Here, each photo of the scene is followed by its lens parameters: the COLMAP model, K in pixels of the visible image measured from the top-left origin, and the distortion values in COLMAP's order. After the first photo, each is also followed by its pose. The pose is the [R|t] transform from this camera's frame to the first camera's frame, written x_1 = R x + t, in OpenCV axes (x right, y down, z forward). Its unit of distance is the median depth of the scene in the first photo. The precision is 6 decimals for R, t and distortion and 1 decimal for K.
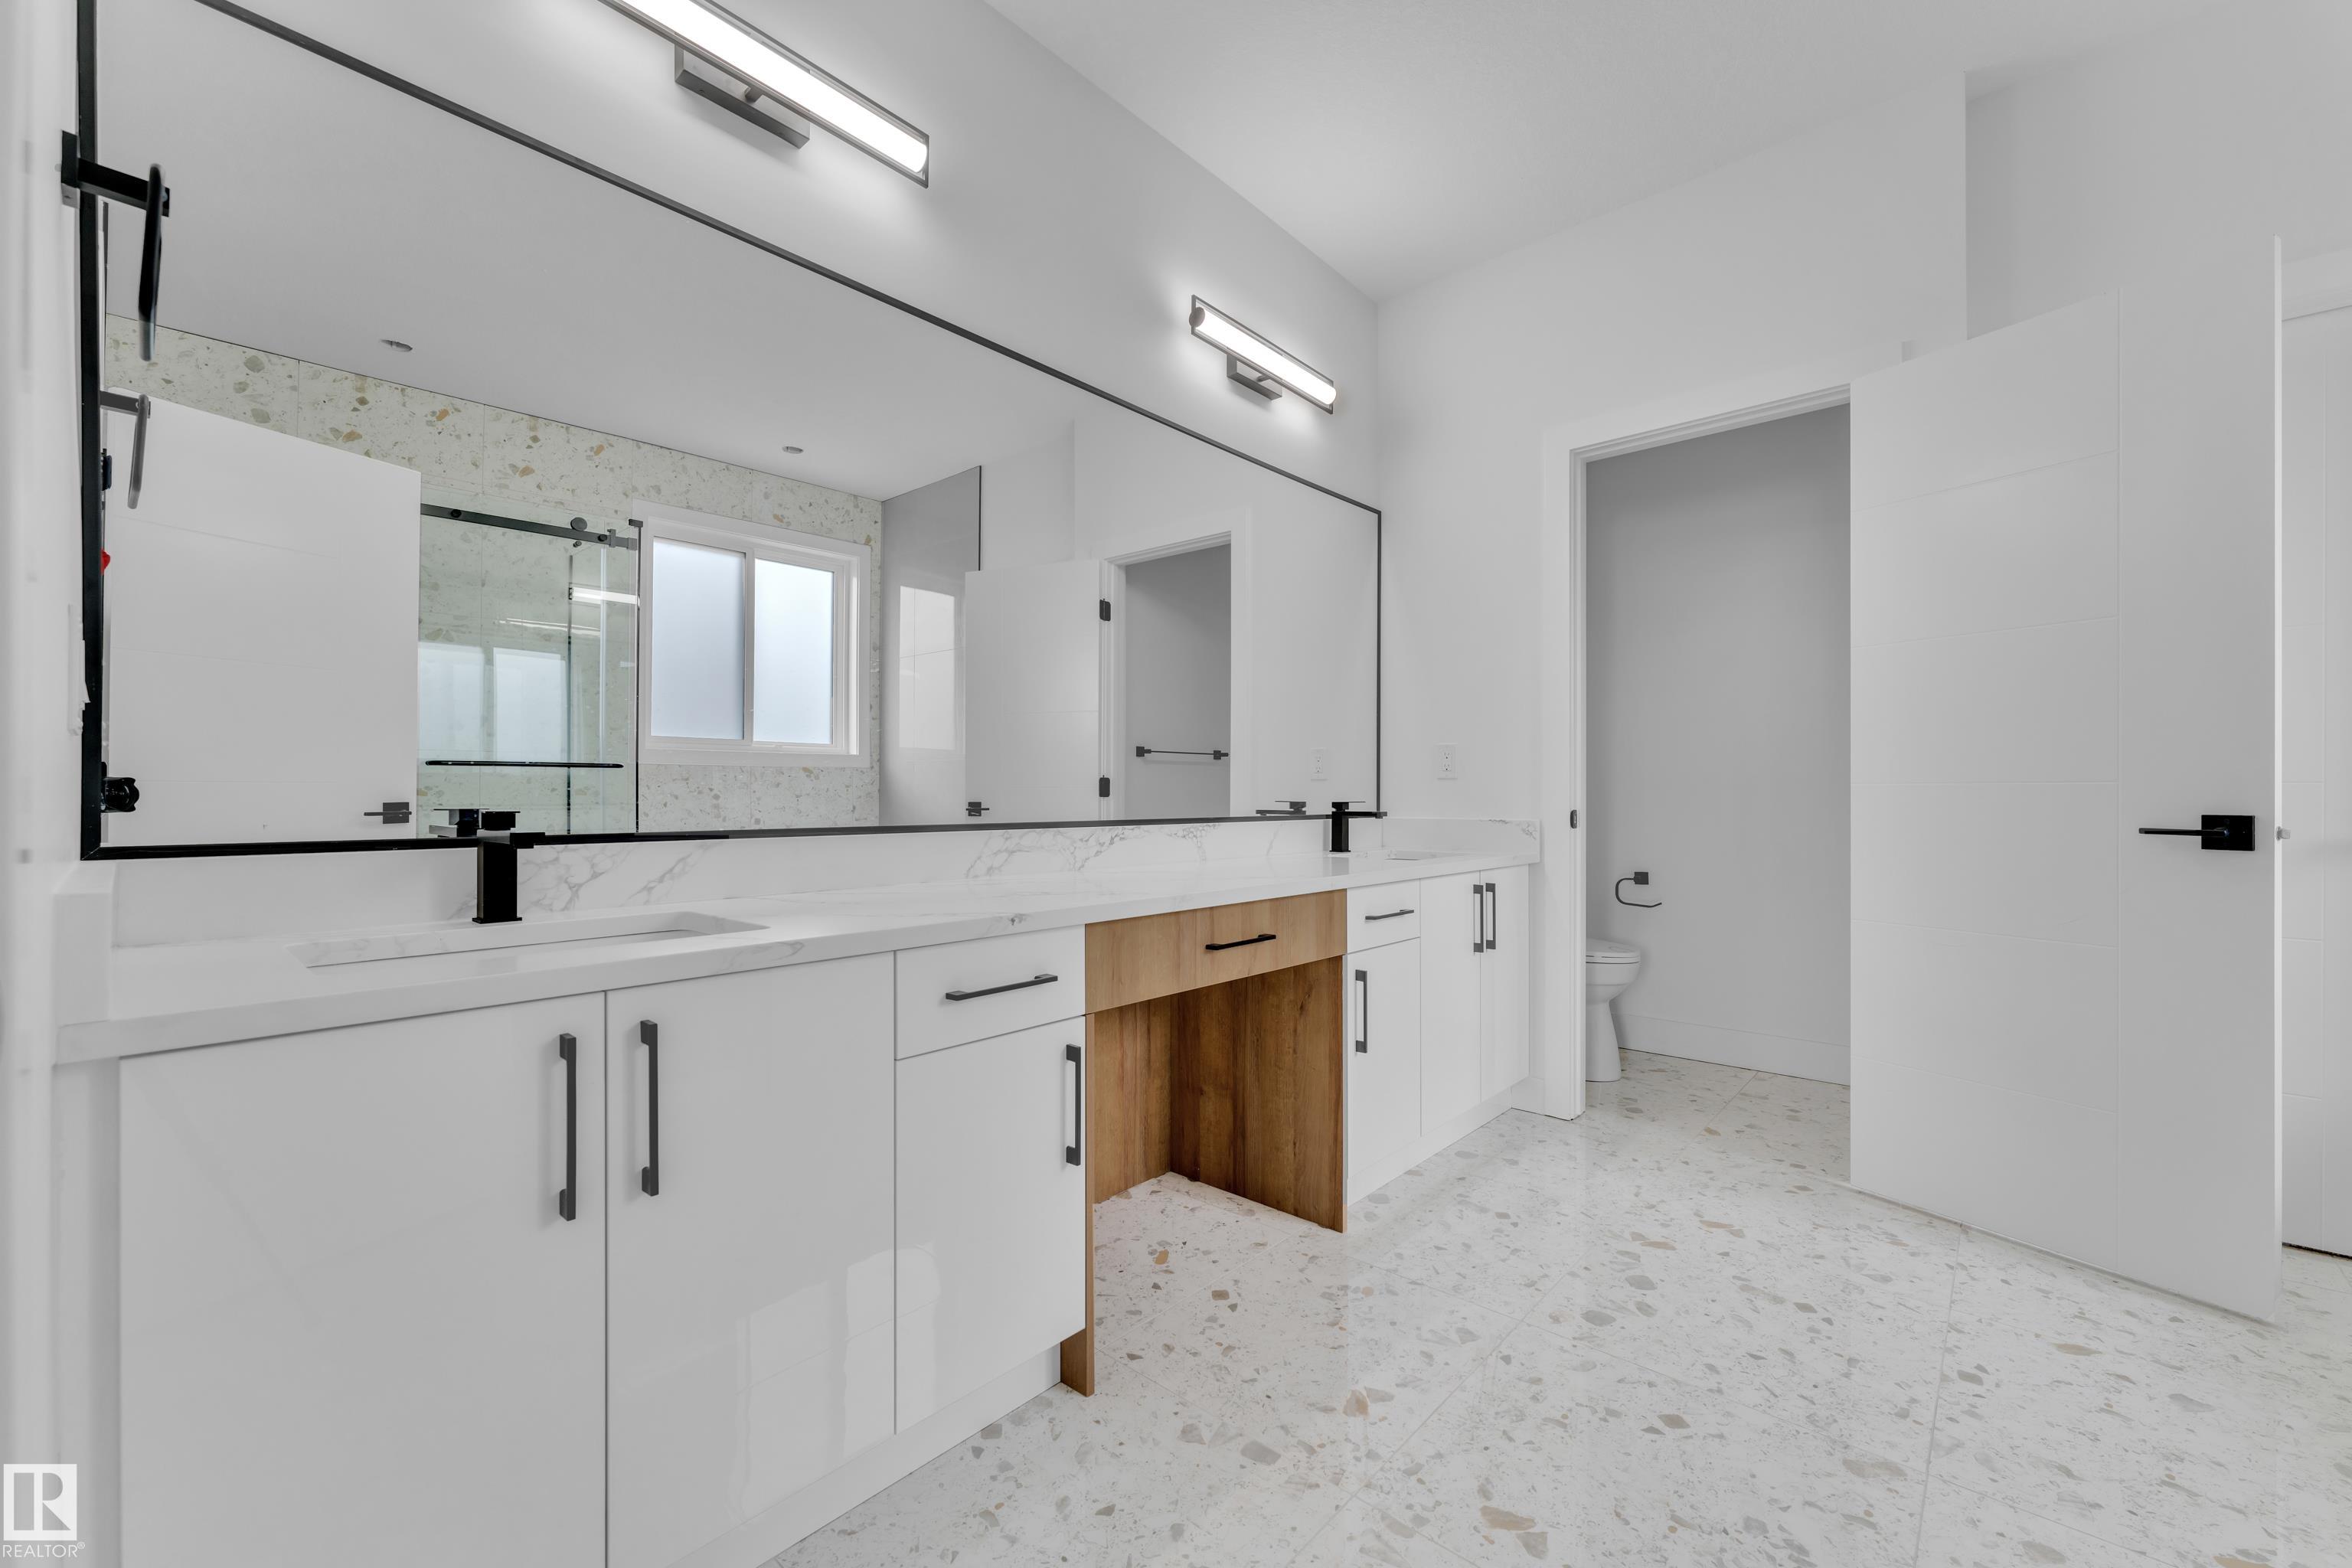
lens RADIAL K [[953.1, 0, 1167.2], [0, 953.1, 805.3], [0, 0, 1]] dist [0.001129, -0.000716]
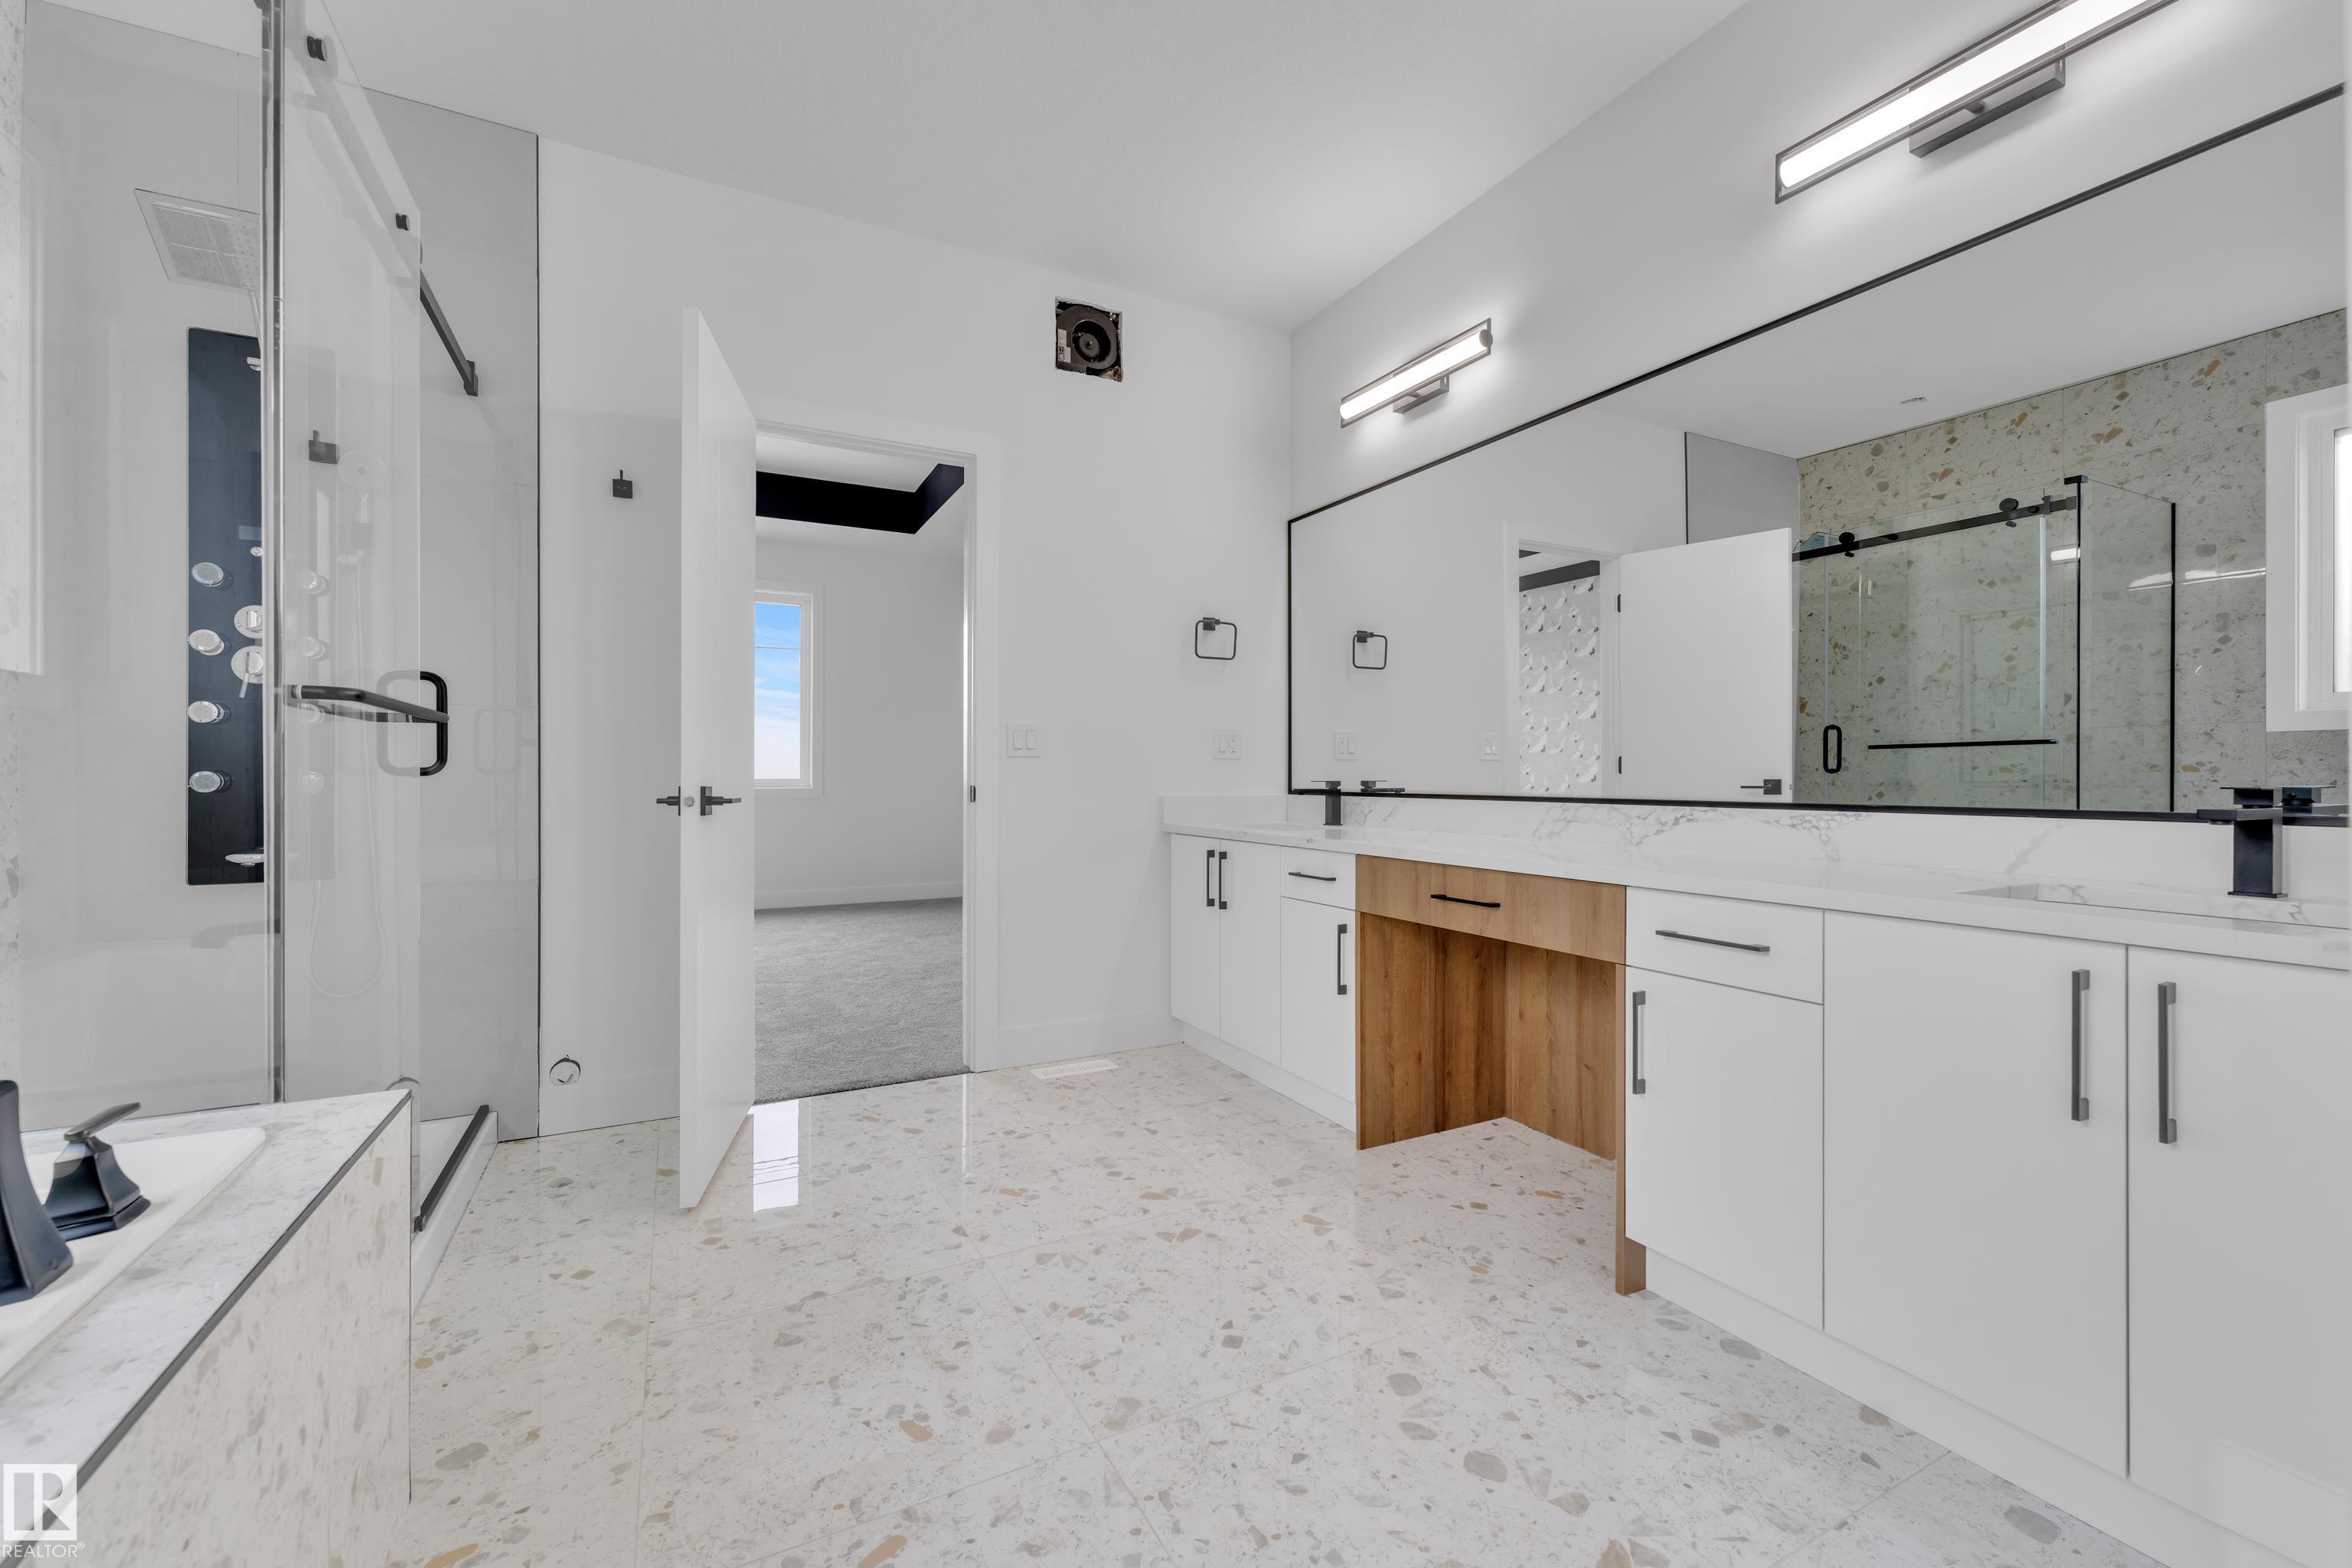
lens RADIAL K [[953.1, 0, 1171.1], [0, 953.1, 772.0], [0, 0, 1]] dist [0.001129, -0.000716]
pose [[-0.355853, -0.001166, -0.934541, 1.334750], [-0.007948, 0.999967, 0.001778, -0.014038], [0.934508, 0.008061, -0.355850, 1.108171]]
